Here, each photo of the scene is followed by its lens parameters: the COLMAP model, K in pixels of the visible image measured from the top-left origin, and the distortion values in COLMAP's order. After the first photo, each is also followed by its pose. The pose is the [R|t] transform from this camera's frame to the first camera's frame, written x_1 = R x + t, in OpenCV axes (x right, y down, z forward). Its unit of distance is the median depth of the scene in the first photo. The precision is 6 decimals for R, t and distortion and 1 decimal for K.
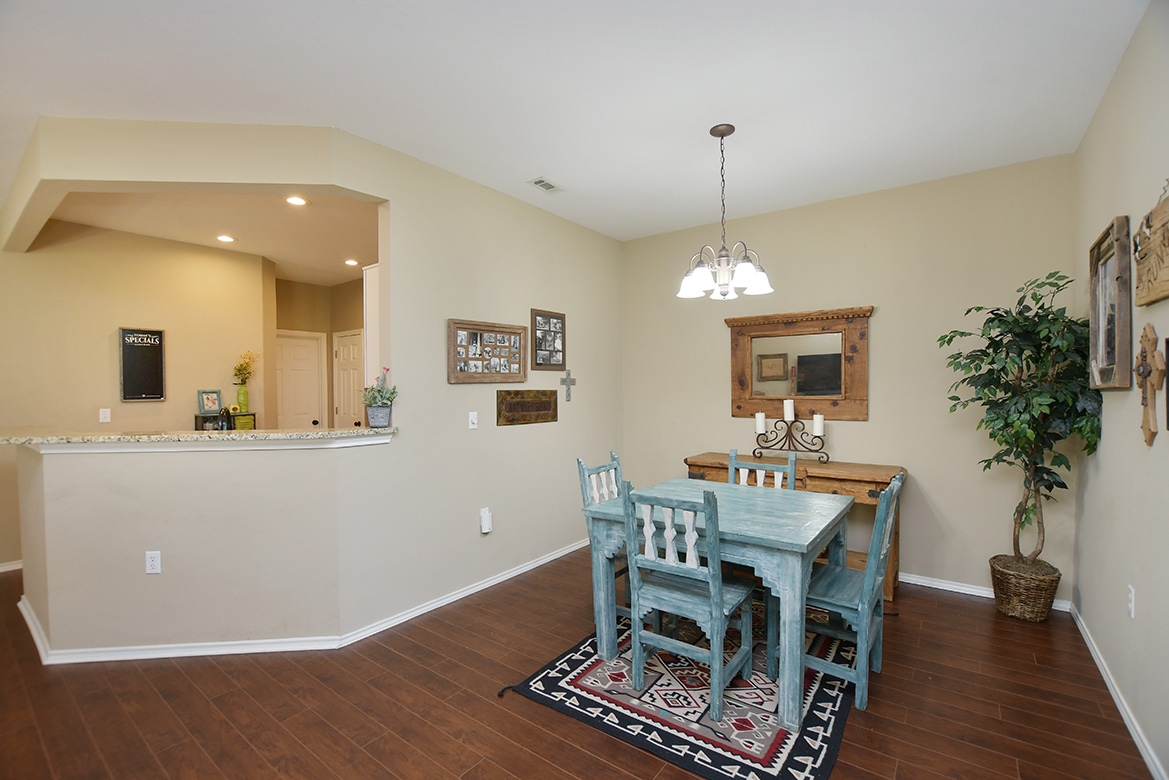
lens RADIAL K [[519.2, 0, 608.3], [0, 519.2, 393.5], [0, 0, 1]] dist [-0.026219, 0.000484]
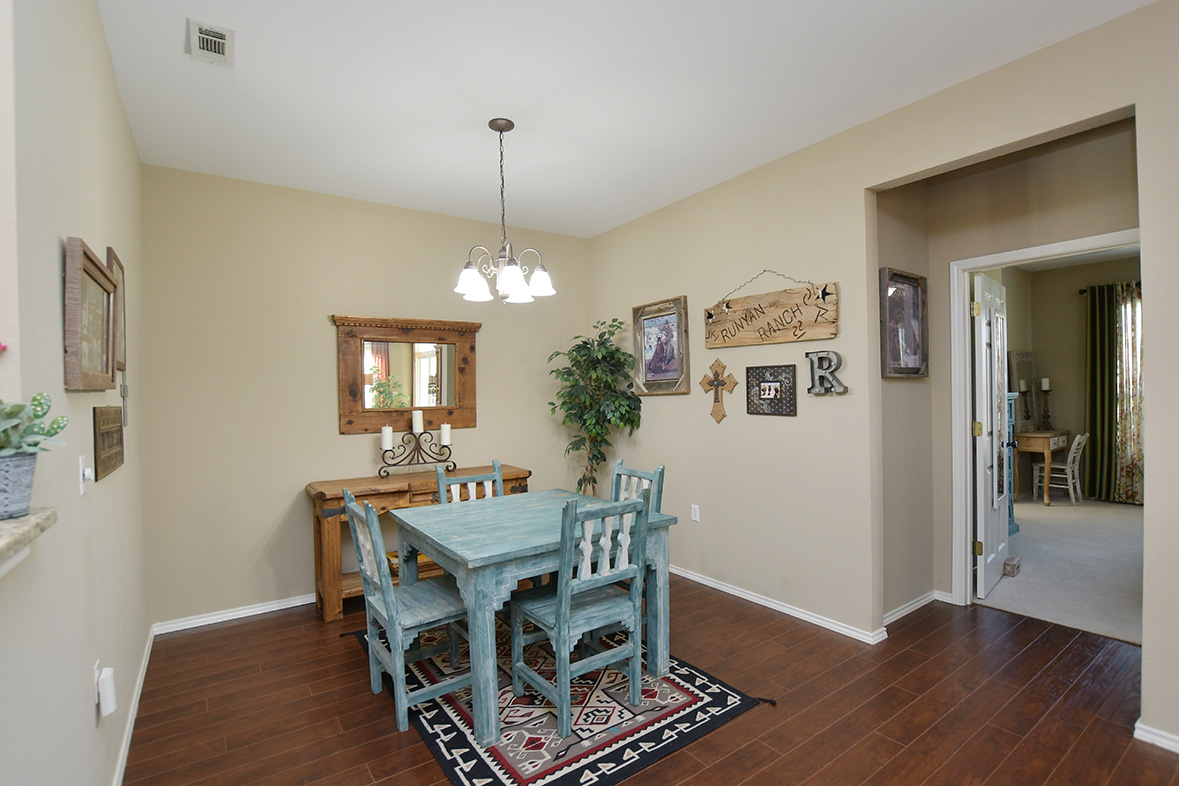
lens RADIAL K [[523.7, 0, 596.1], [0, 523.7, 397.0], [0, 0, 1]] dist [-0.026219, 0.000484]
pose [[0.343308, -0.006843, 0.939198, -0.640203], [0.028096, 0.999601, -0.002987, -0.000830], [-0.938802, 0.027413, 0.343364, 0.536076]]
